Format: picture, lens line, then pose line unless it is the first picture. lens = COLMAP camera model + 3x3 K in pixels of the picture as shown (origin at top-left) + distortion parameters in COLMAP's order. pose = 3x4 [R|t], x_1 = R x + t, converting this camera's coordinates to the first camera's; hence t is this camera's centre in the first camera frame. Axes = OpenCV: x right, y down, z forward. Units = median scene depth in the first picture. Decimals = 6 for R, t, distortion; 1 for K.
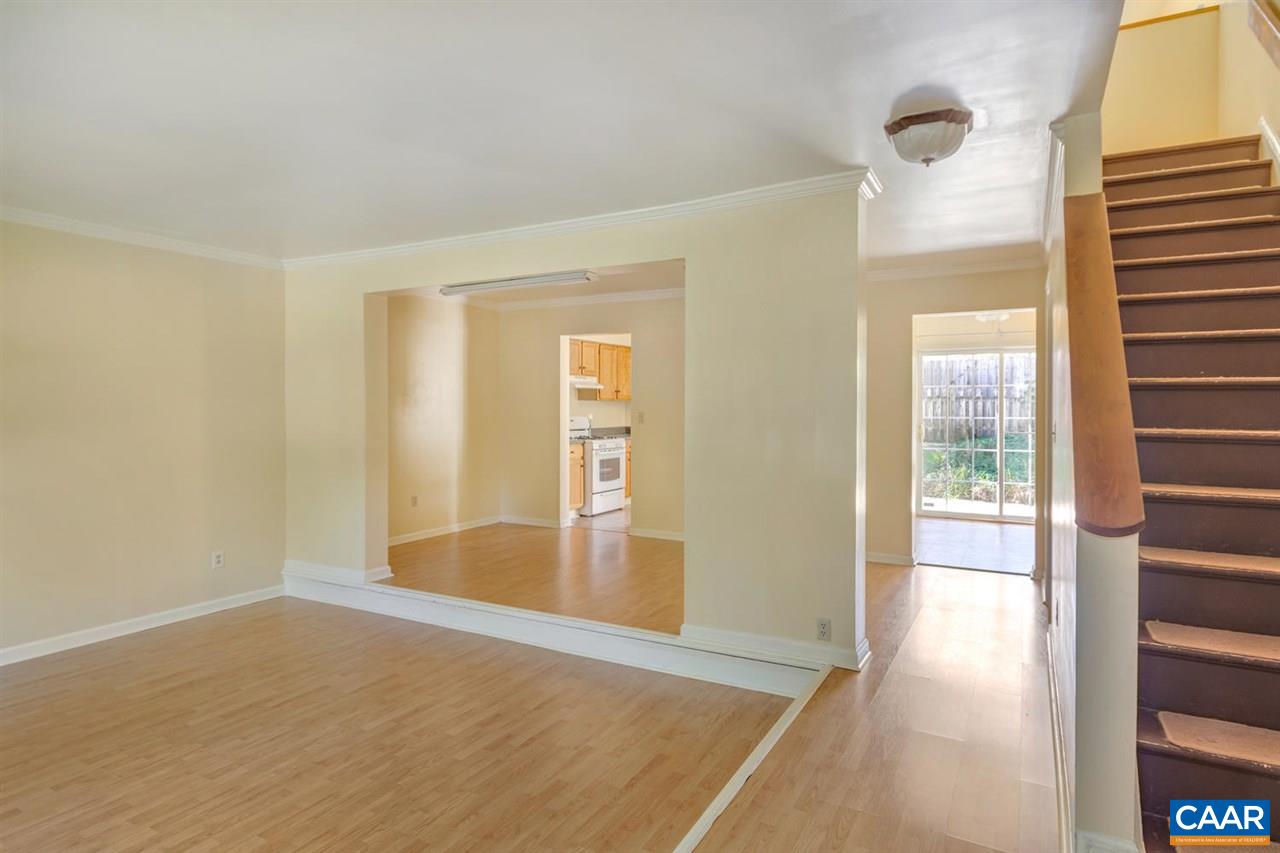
lens RADIAL K [[681.4, 0, 640.0], [0, 681.4, 426.5], [0, 0, 1]] dist [0.002369, -0.000236]
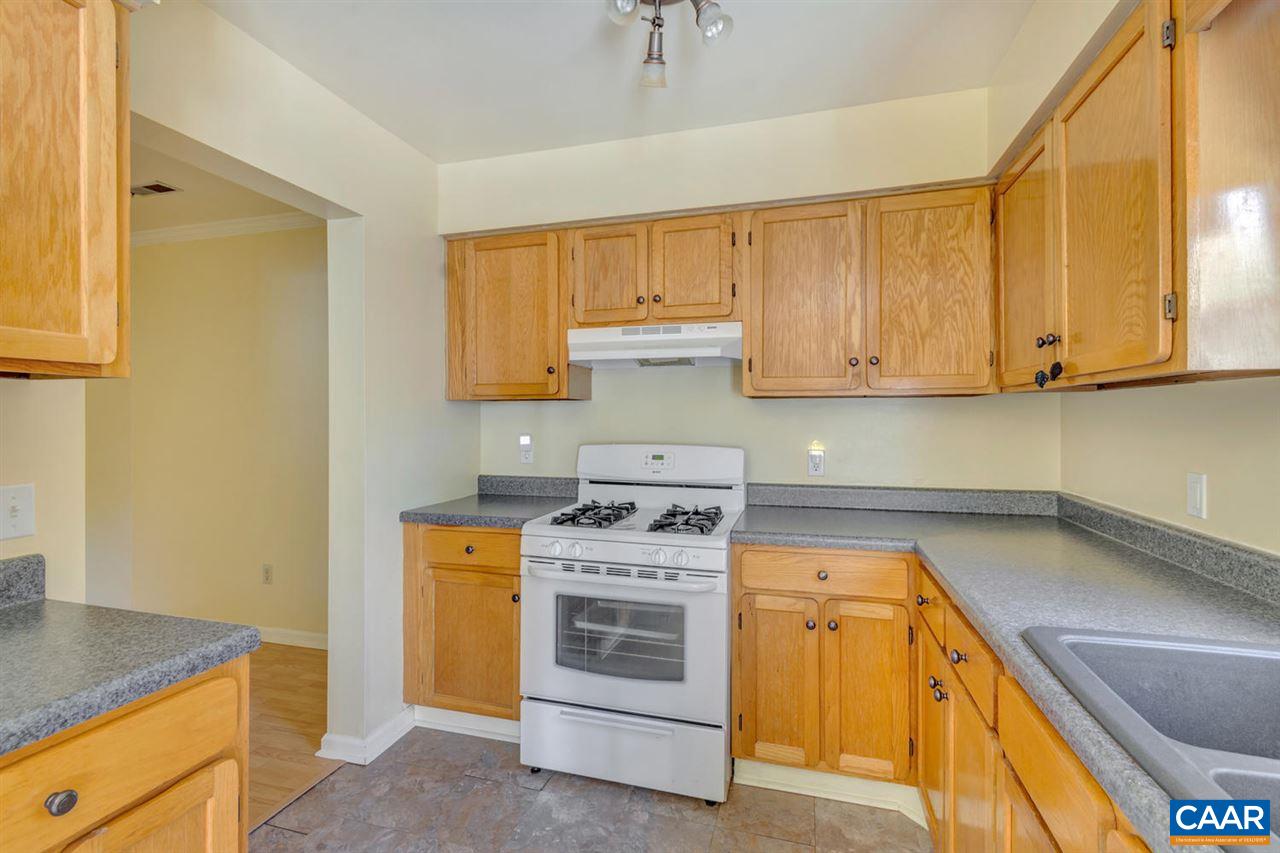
lens RADIAL K [[585.2, 0, 631.5], [0, 585.2, 421.8], [0, 0, 1]] dist [0.002890, 0.000201]
pose [[0.223228, 0.001959, -0.974764, 0.195356], [-0.030967, 0.999507, -0.005083, -0.025633], [0.974274, 0.031320, 0.223178, 0.950444]]
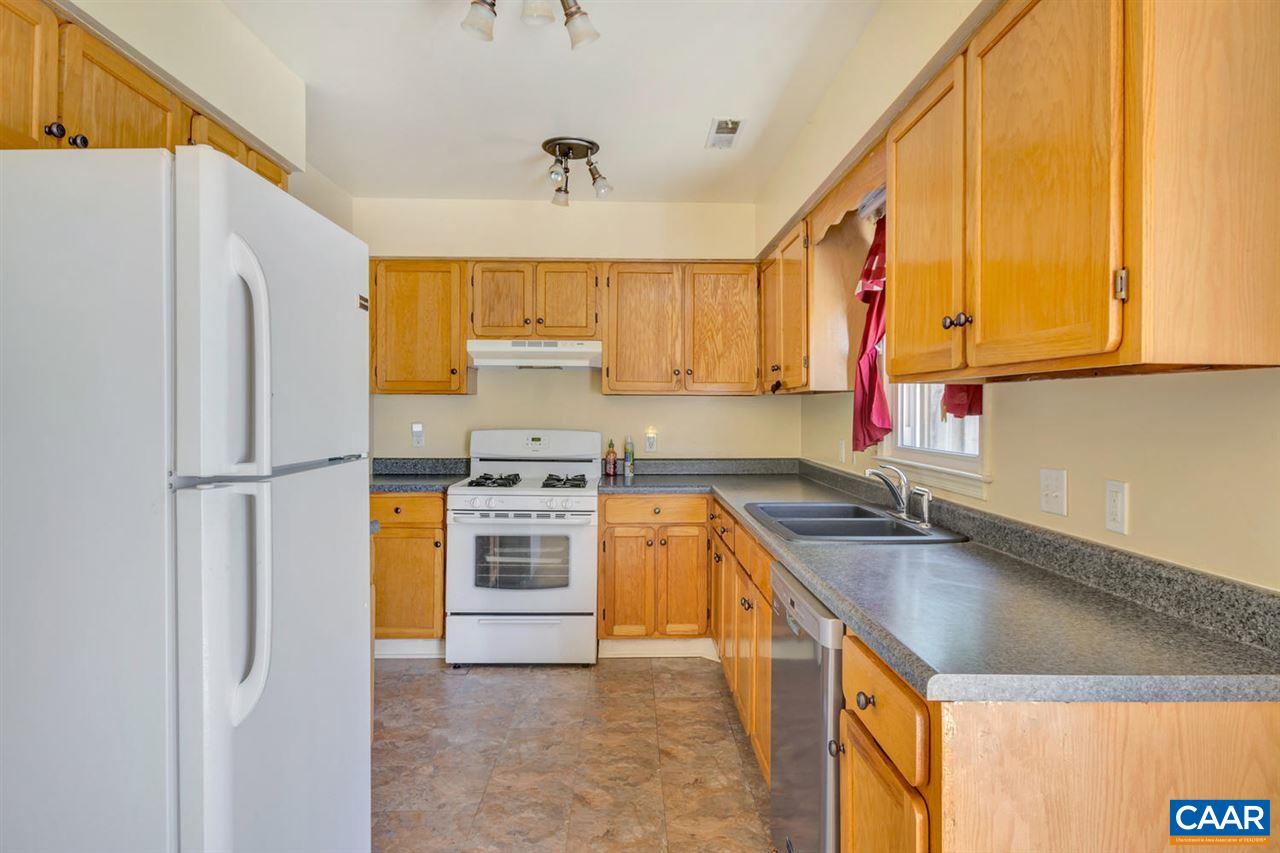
lens RADIAL K [[681.4, 0, 640.0], [0, 681.4, 426.5], [0, 0, 1]] dist [0.002369, -0.000236]
pose [[0.506444, 0.018848, -0.862067, 0.342217], [-0.031871, 0.999487, 0.003129, -0.021468], [0.861684, 0.025890, 0.506785, 0.854581]]
